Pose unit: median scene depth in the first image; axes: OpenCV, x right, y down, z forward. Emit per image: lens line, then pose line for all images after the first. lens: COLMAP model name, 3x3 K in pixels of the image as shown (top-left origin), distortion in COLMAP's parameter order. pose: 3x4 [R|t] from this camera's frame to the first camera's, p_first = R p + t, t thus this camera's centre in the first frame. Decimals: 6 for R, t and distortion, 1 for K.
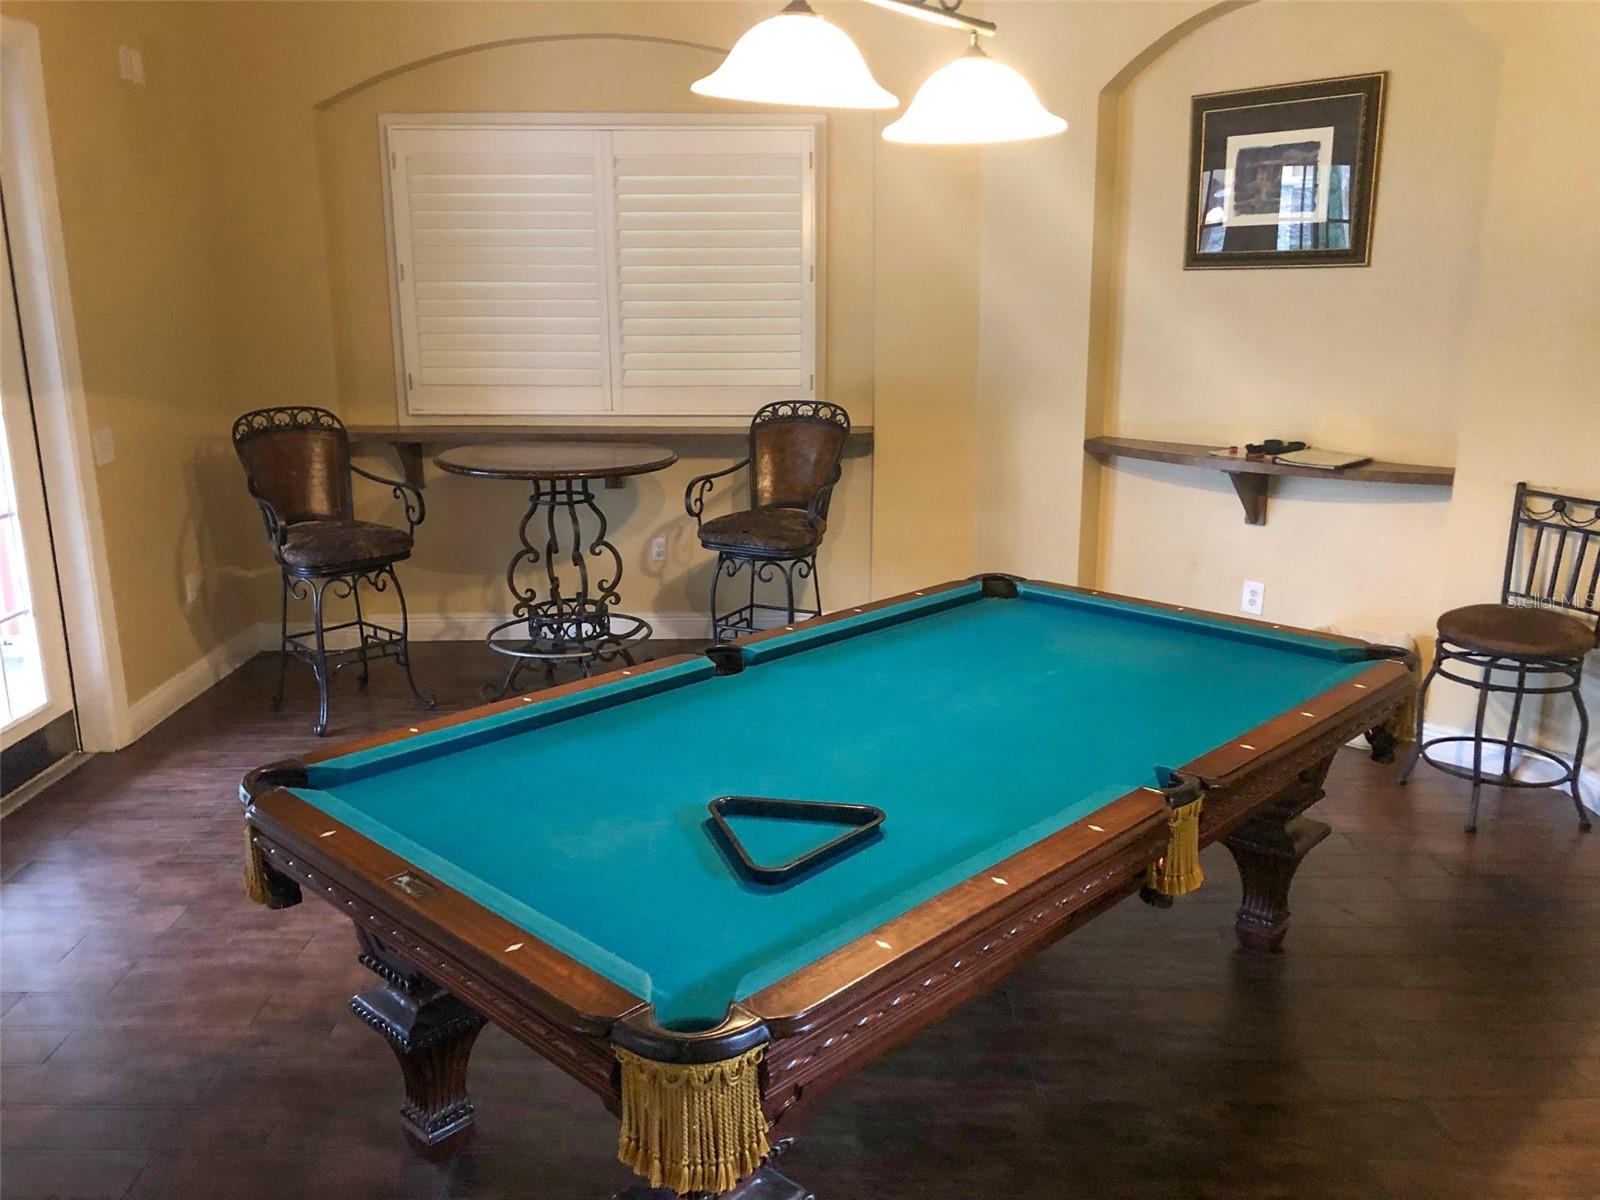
lens RADIAL K [[1281.1, 0, 800.0], [0, 1281.1, 600.0], [0, 0, 1]] dist [0.026005, -0.007924]
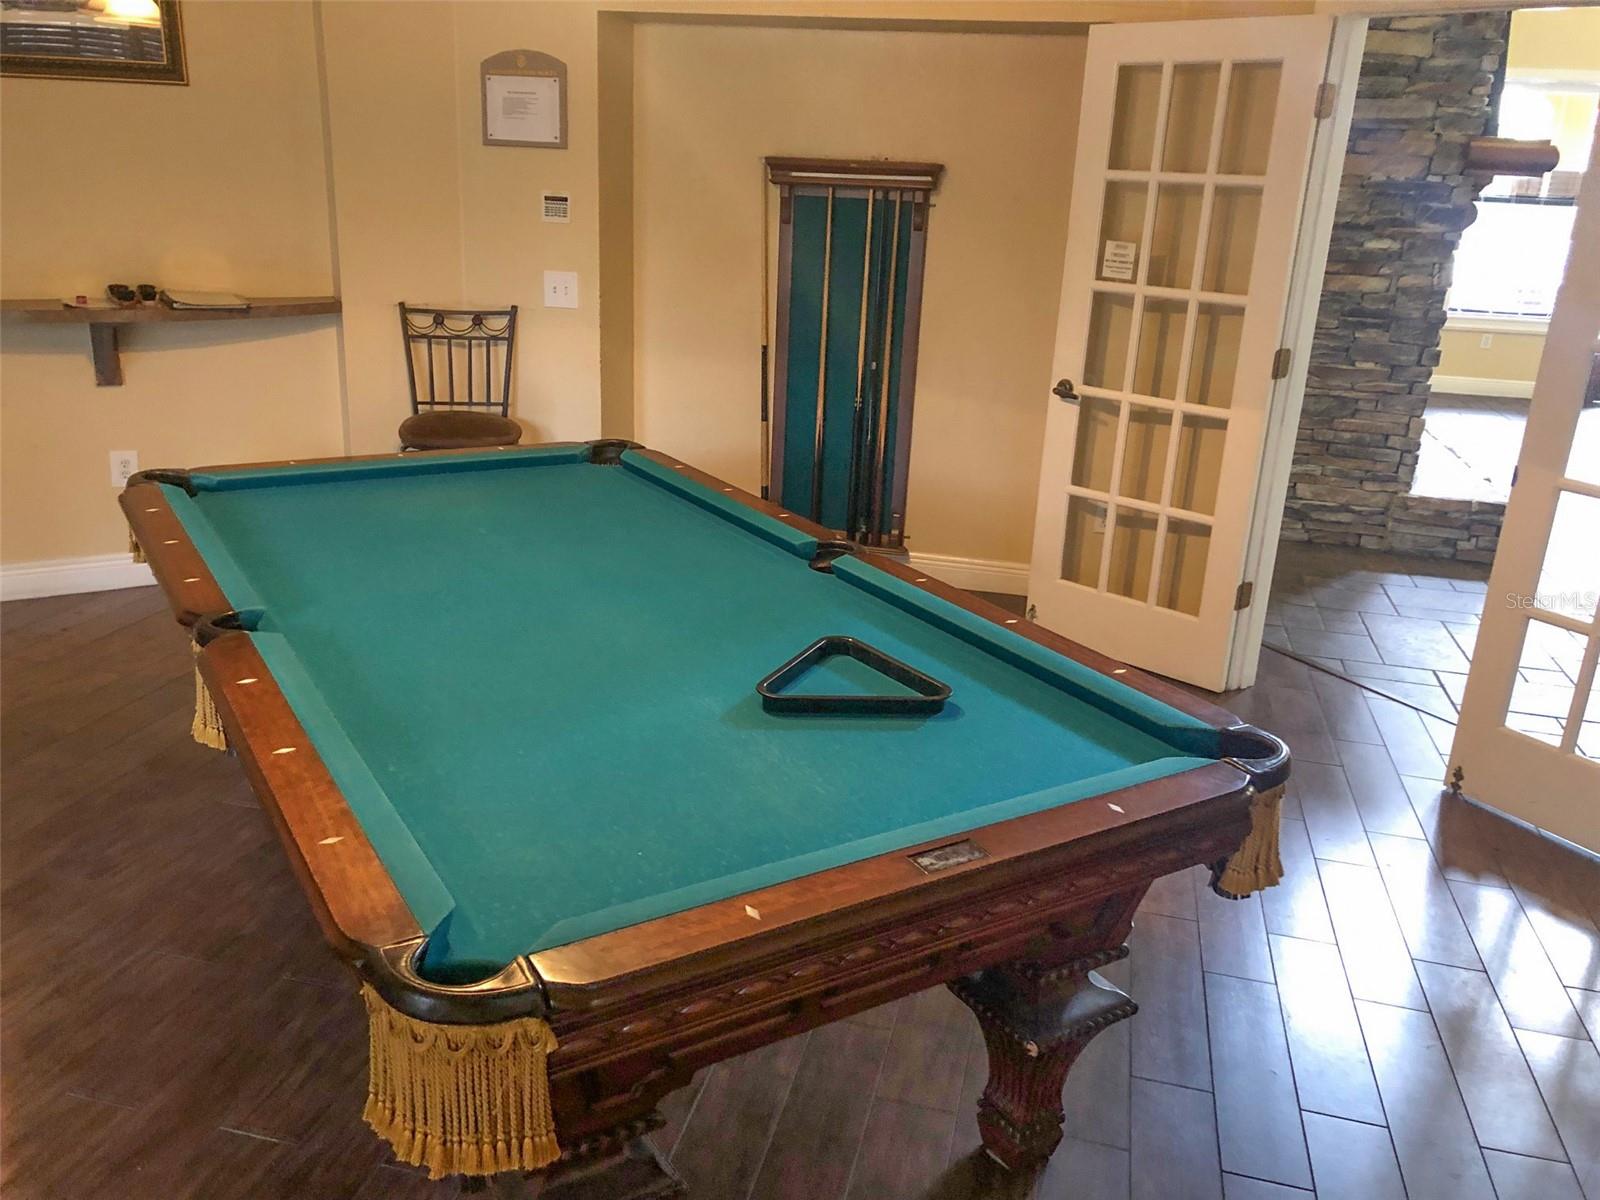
lens RADIAL K [[1299.0, 0, 800.0], [0, 1299.0, 600.0], [0, 0, 1]] dist [0.062460, -0.083601]
pose [[0.245659, -0.300462, 0.921615, -0.467751], [0.190307, 0.947196, 0.258075, -0.073347], [-0.950492, 0.111992, 0.289867, 0.374735]]
